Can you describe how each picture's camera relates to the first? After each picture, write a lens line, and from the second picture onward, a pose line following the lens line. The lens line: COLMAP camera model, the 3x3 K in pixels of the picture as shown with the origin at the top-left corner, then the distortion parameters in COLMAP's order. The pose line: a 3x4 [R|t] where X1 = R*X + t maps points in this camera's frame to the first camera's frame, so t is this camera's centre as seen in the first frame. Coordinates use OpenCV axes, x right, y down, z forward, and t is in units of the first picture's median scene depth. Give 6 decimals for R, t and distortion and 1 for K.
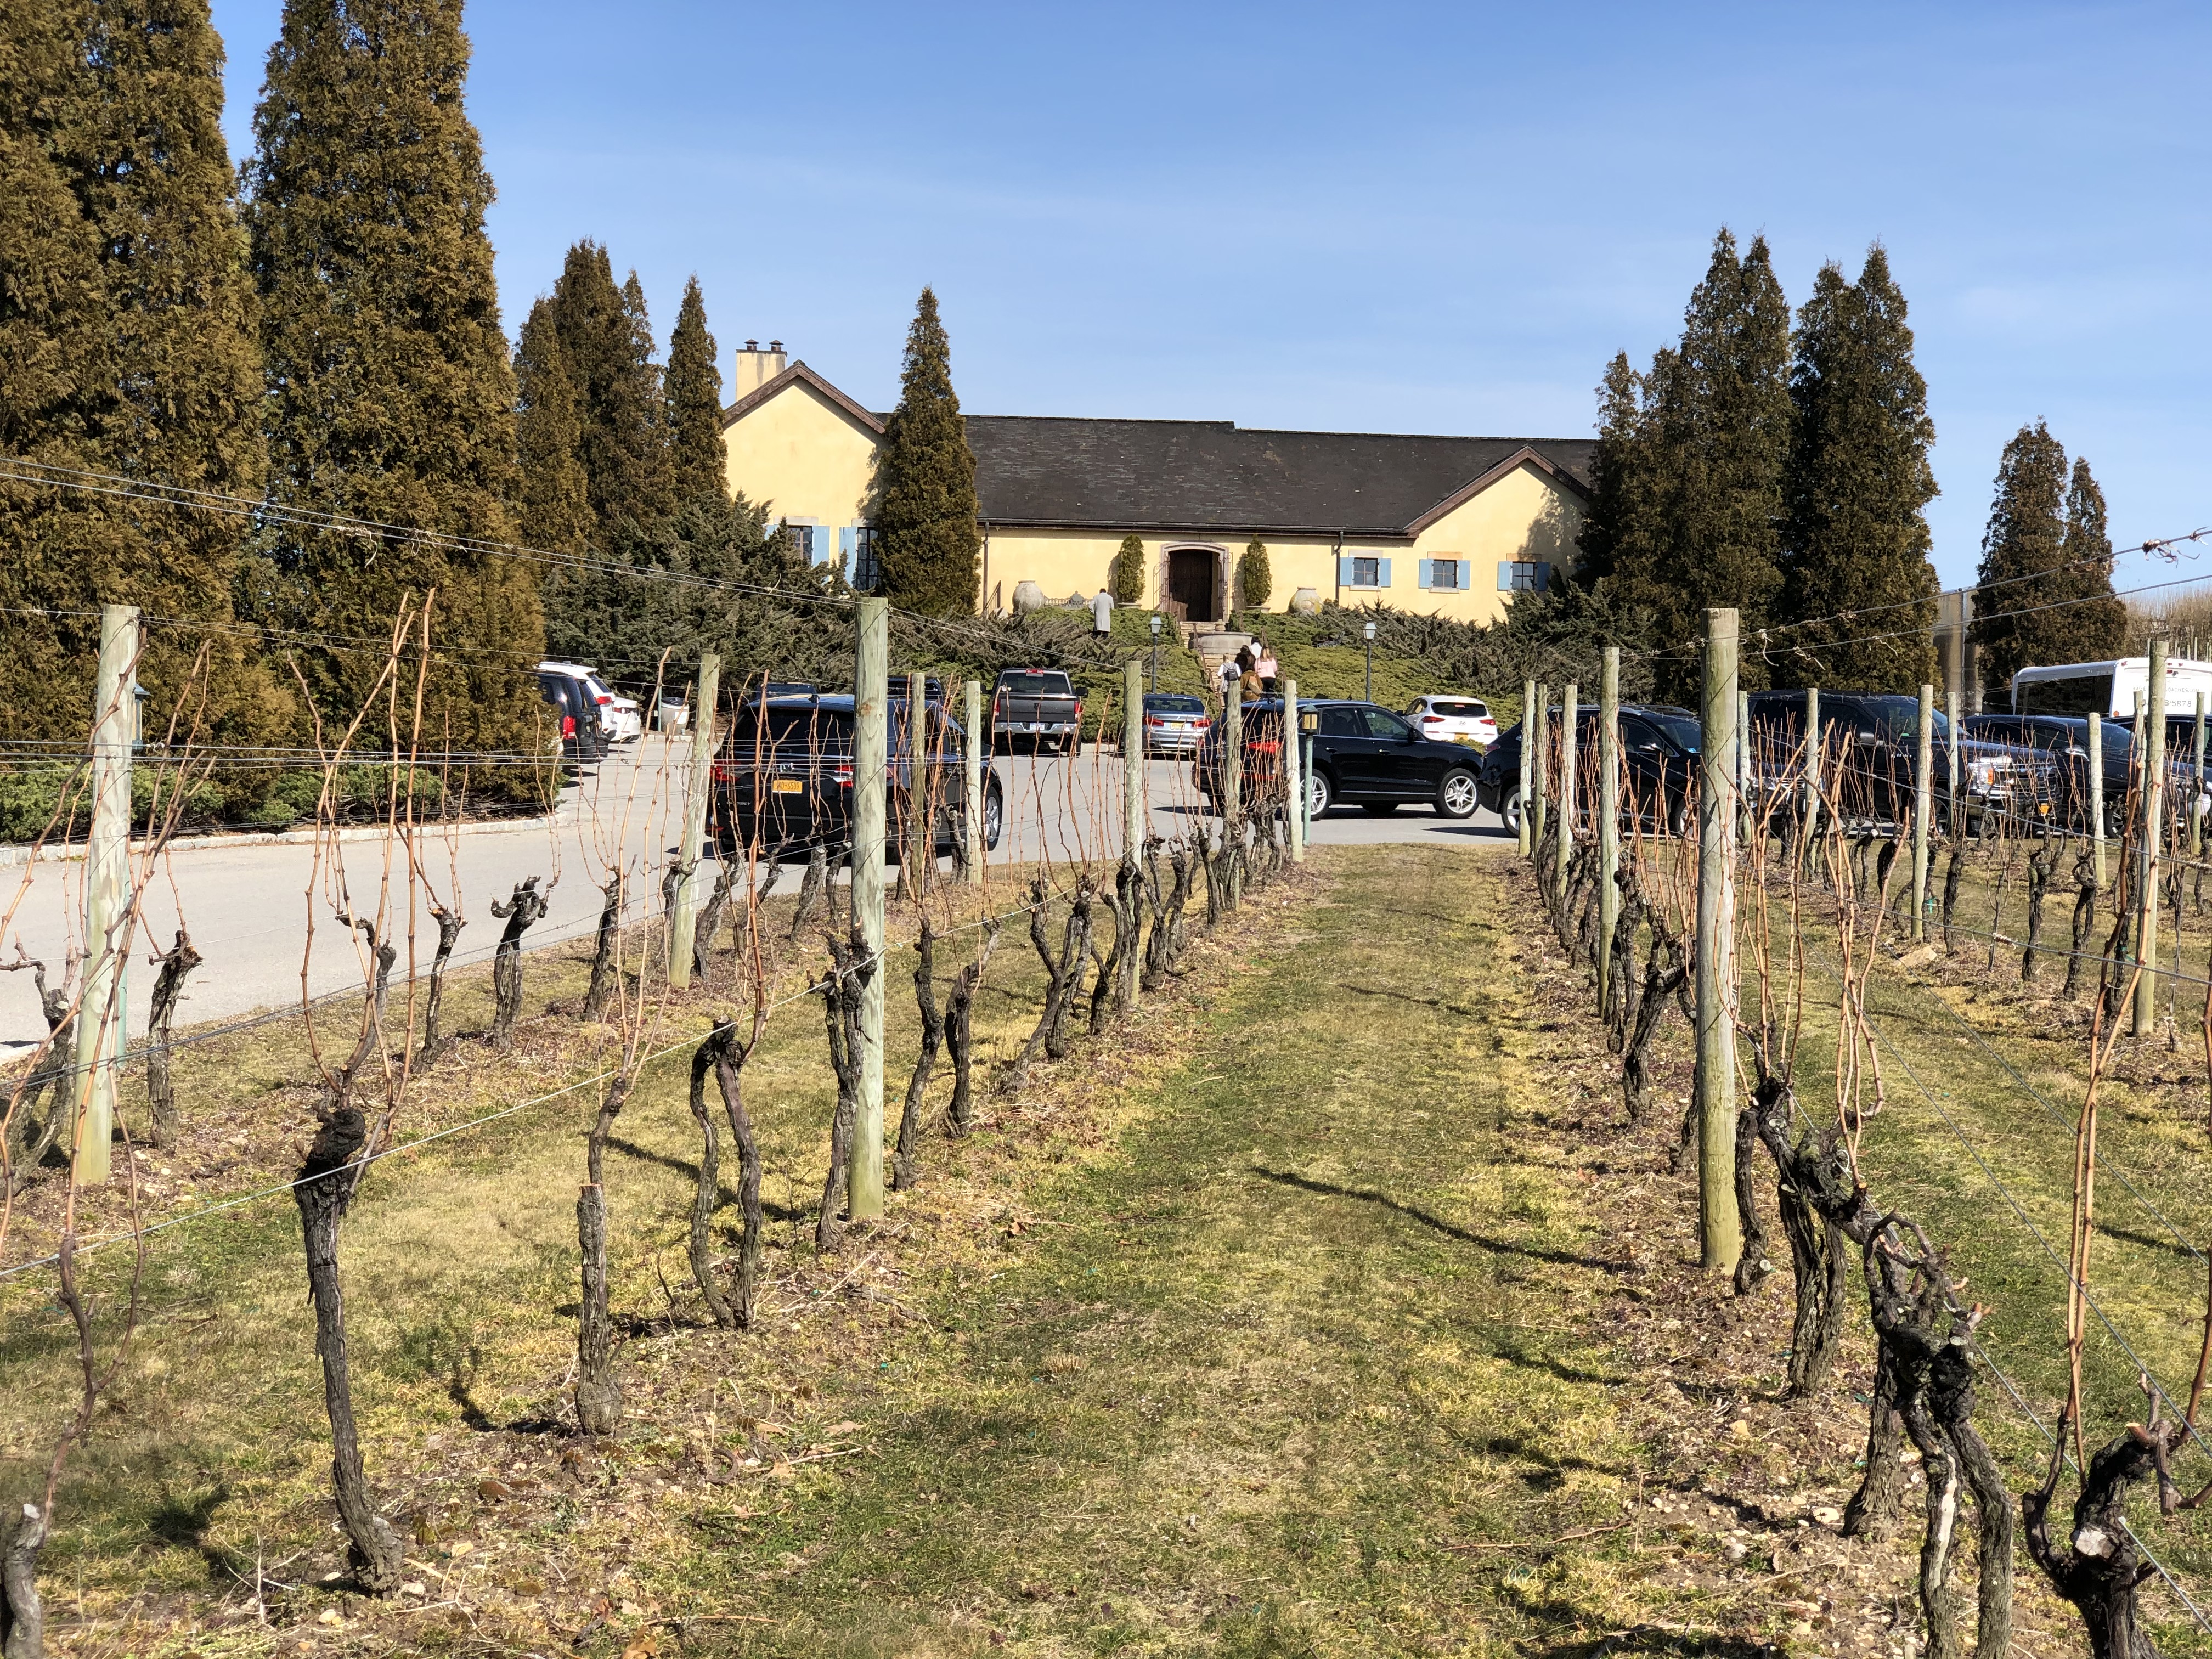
lens RADIAL K [[3349.4, 0, 1106.0], [0, 3349.4, 829.5], [0, 0, 1]] dist [0.000471, 0.028937]
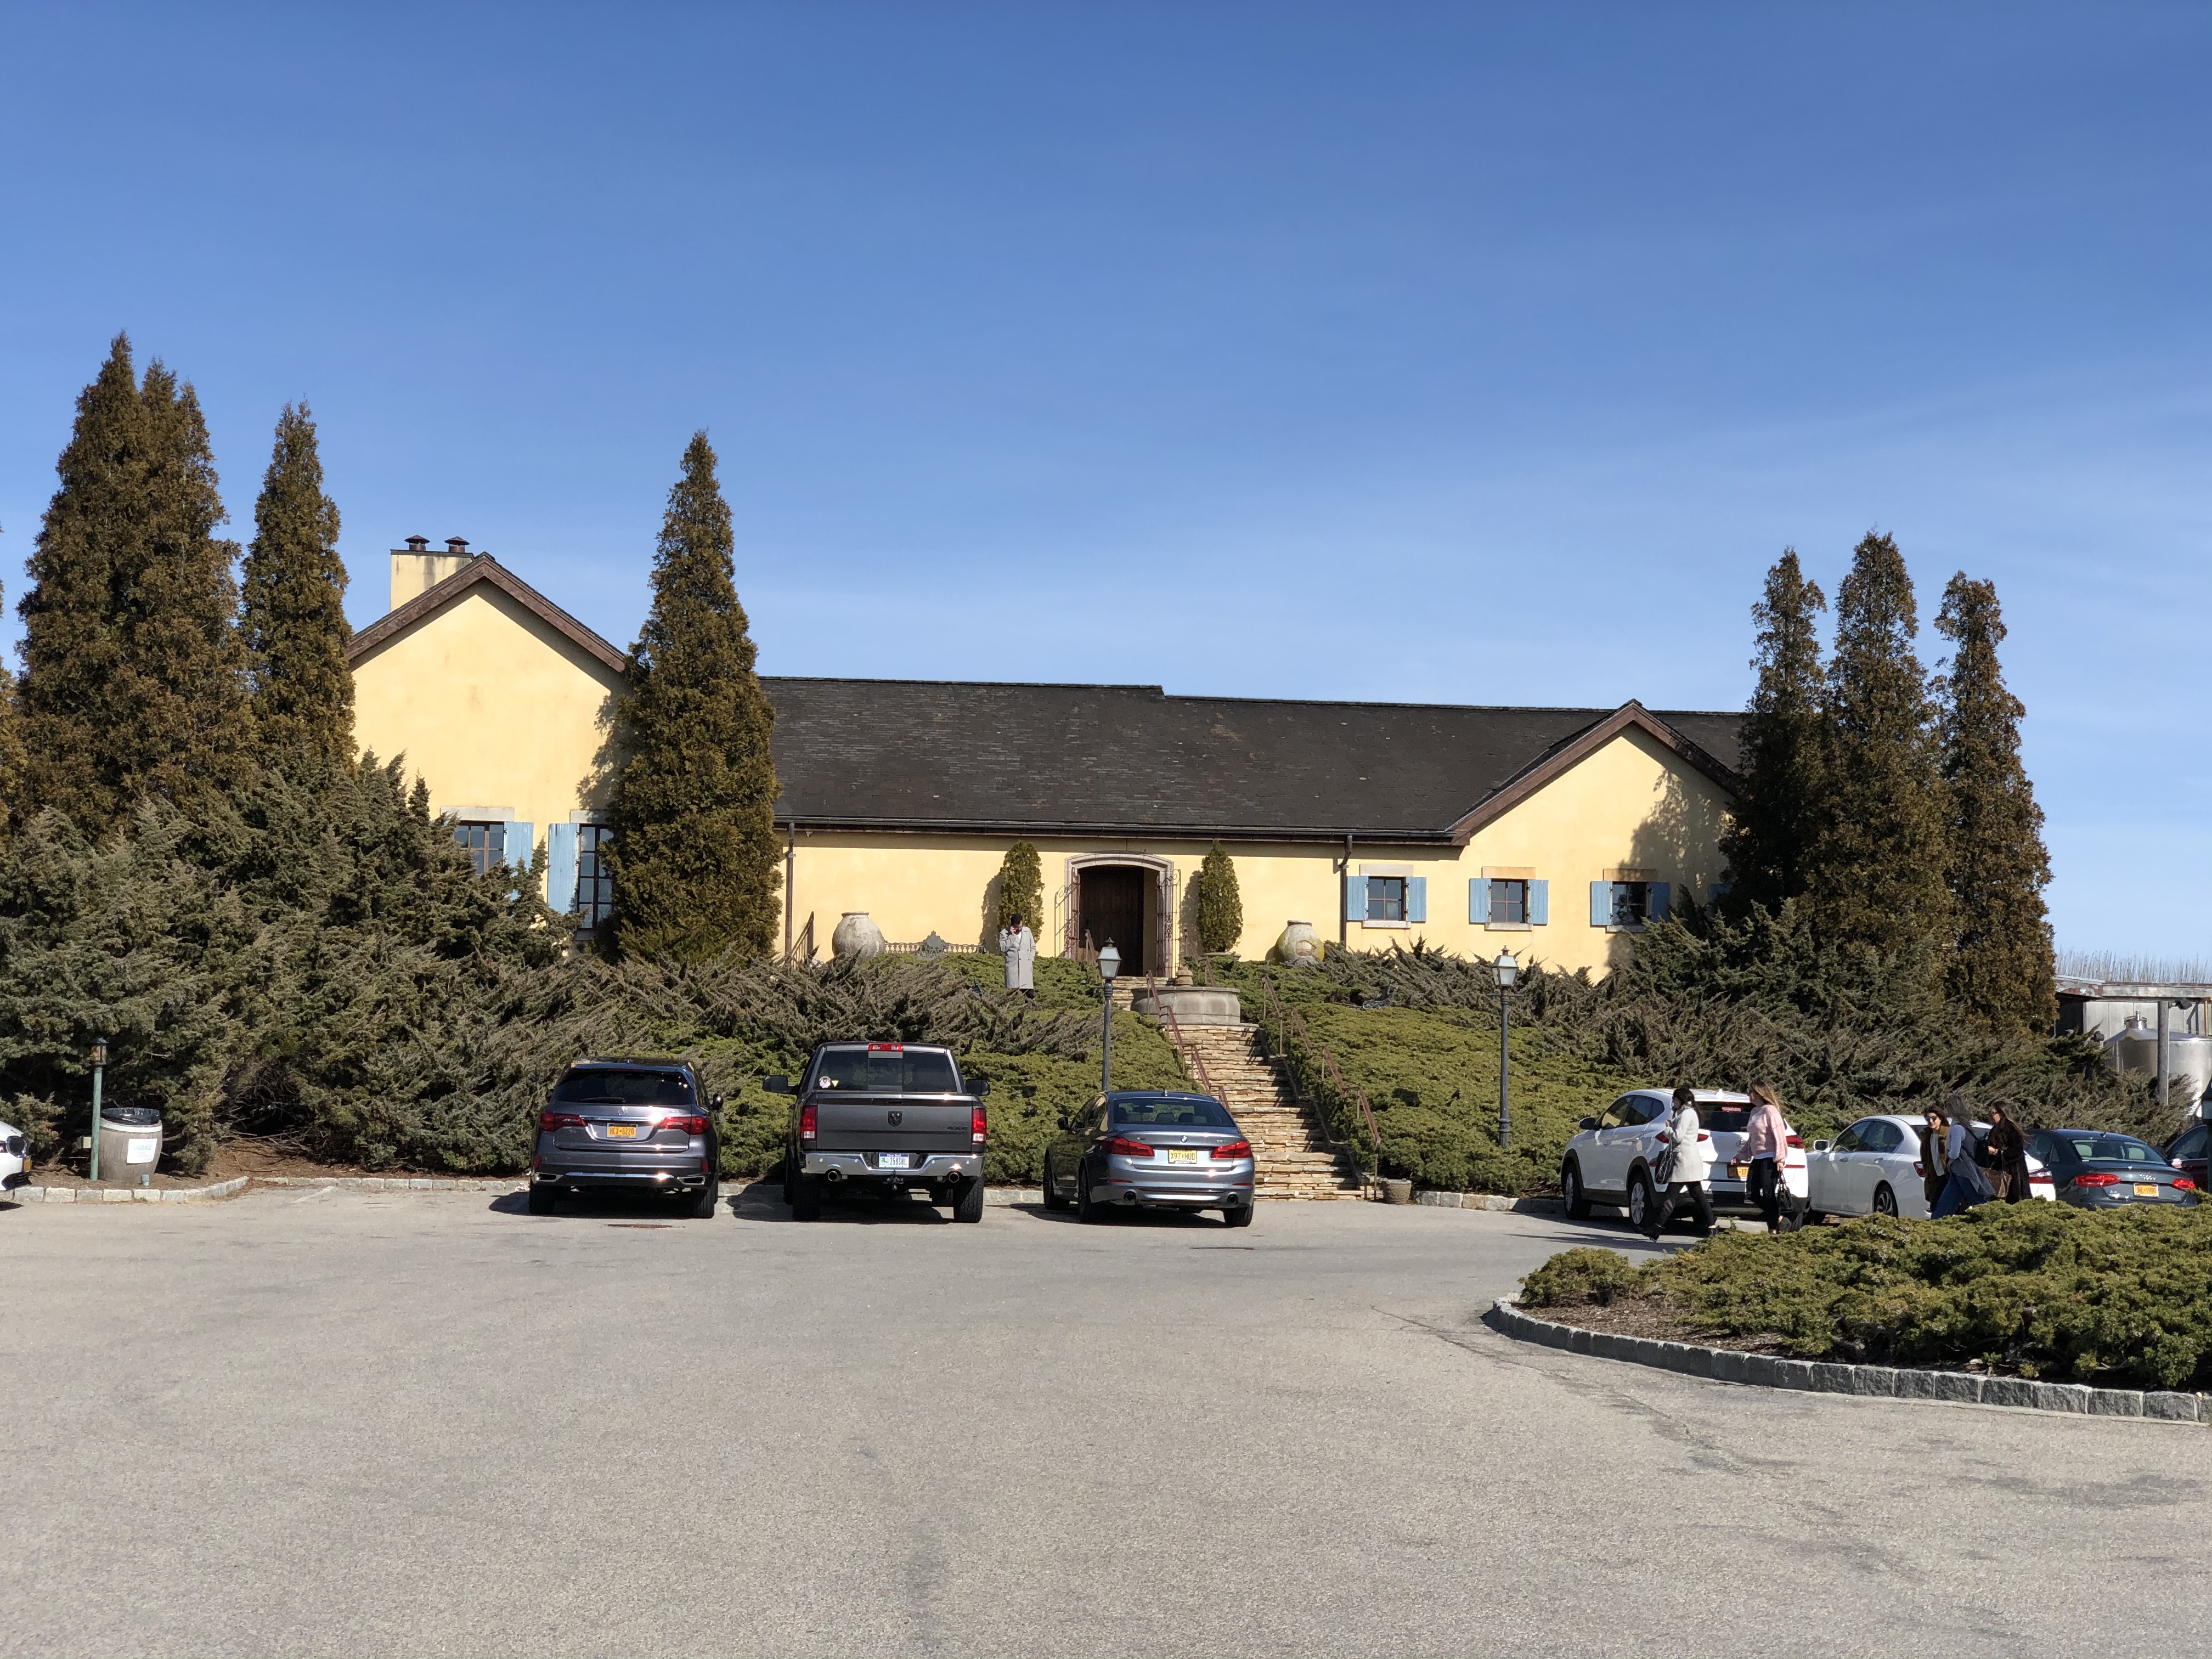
lens RADIAL K [[3349.2, 0, 1197.3], [0, 3349.2, 829.3], [0, 0, 1]] dist [0.021383, 0.168672]
pose [[0.996417, -0.001317, 0.084564, -0.013260], [0.011379, 0.992875, -0.118613, -0.015194], [-0.083805, 0.119150, 0.989333, 0.383707]]
